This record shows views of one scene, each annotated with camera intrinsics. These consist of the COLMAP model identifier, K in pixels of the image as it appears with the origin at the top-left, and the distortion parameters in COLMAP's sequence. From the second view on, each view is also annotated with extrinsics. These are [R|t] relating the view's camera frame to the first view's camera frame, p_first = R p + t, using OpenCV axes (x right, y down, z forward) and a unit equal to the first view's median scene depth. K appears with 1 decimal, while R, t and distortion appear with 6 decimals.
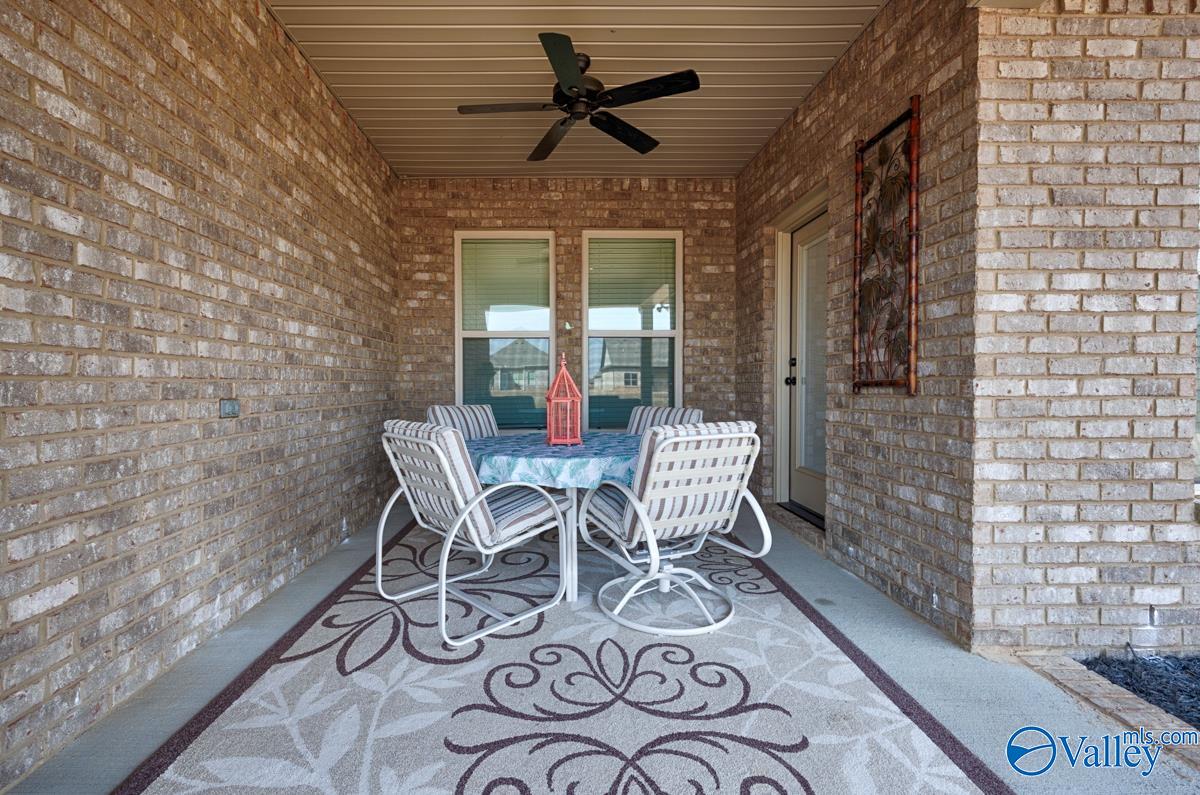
lens RADIAL K [[494.8, 0, 570.1], [0, 494.8, 395.9], [0, 0, 1]] dist [0.001806, 0.000433]
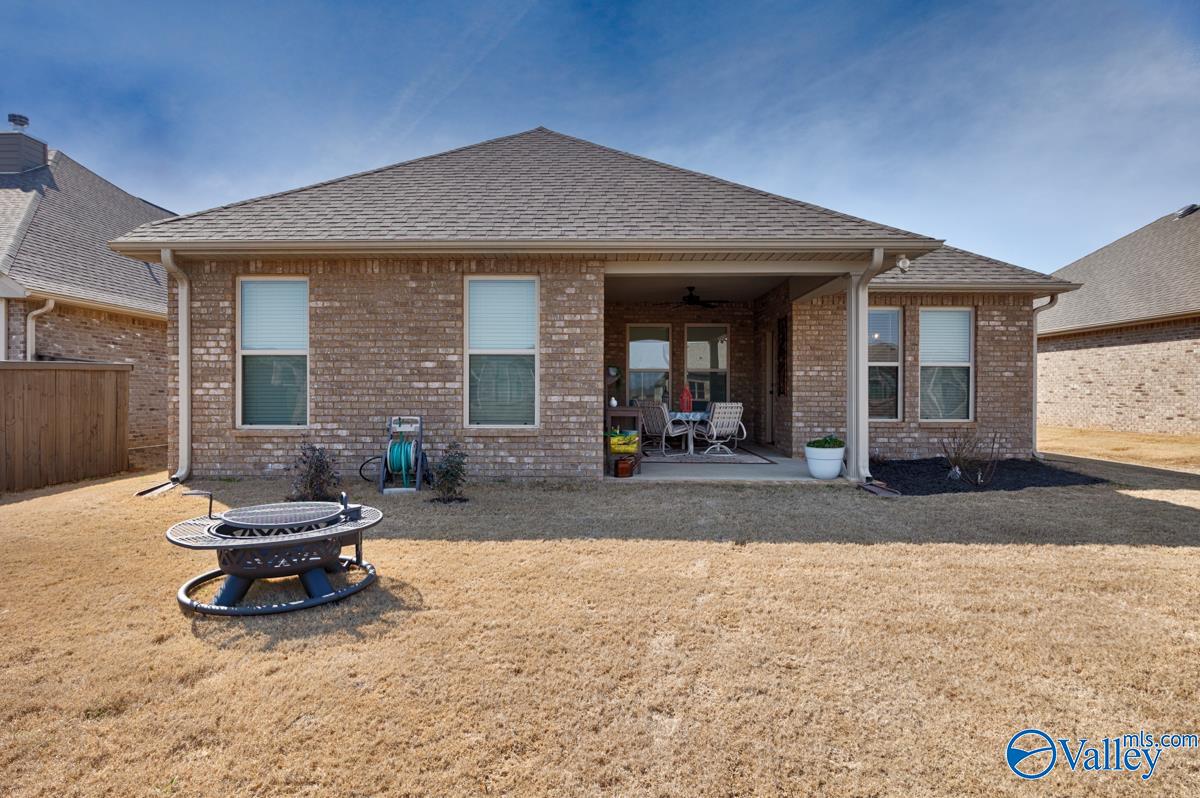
lens RADIAL K [[678.7, 0, 598.4], [0, 678.7, 392.6], [0, 0, 1]] dist [-0.008615, -0.001152]
pose [[0.999804, 0.005227, -0.019072, -0.627119], [-0.005778, 0.999564, -0.028951, 0.131680], [0.018913, 0.029056, 0.999399, -4.231816]]
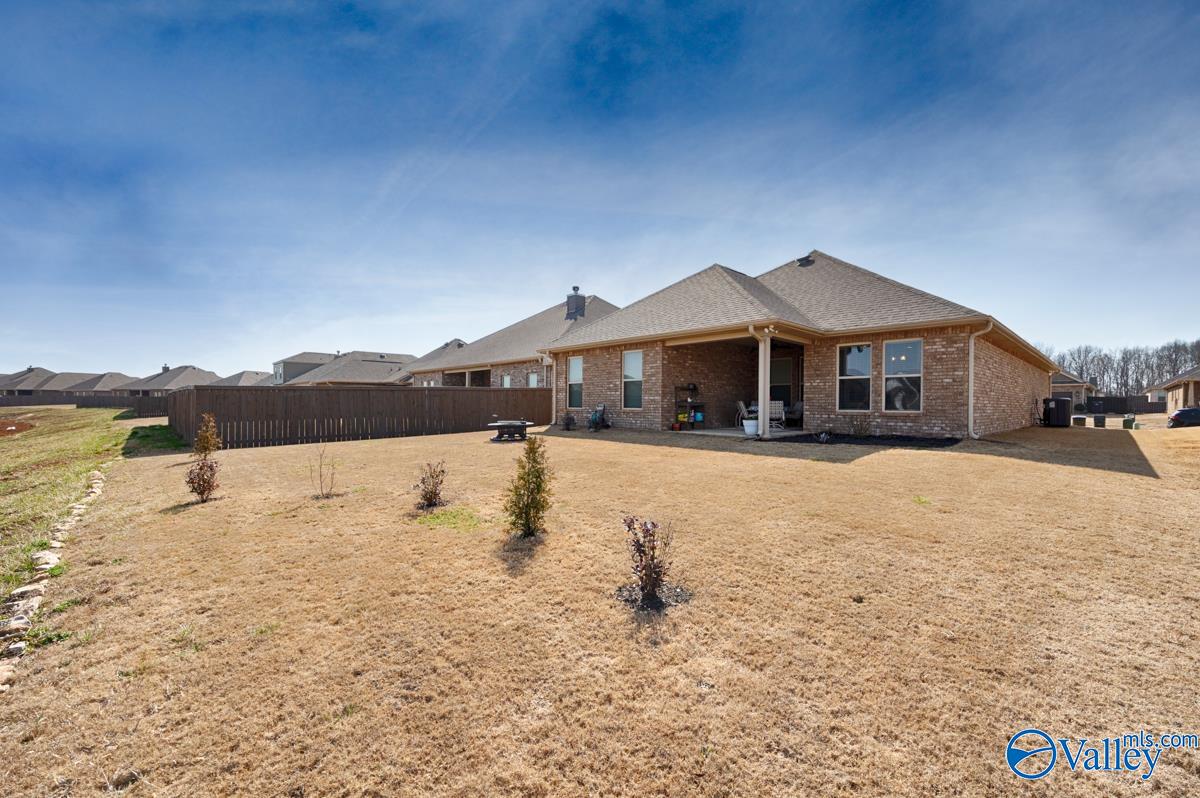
lens RADIAL K [[494.8, 0, 606.9], [0, 494.8, 403.7], [0, 0, 1]] dist [0.001806, 0.000433]
pose [[0.679713, 0.005269, -0.733459, 3.847916], [-0.025134, 0.999554, -0.016112, 0.269374], [0.733047, 0.029386, 0.679543, -5.609074]]
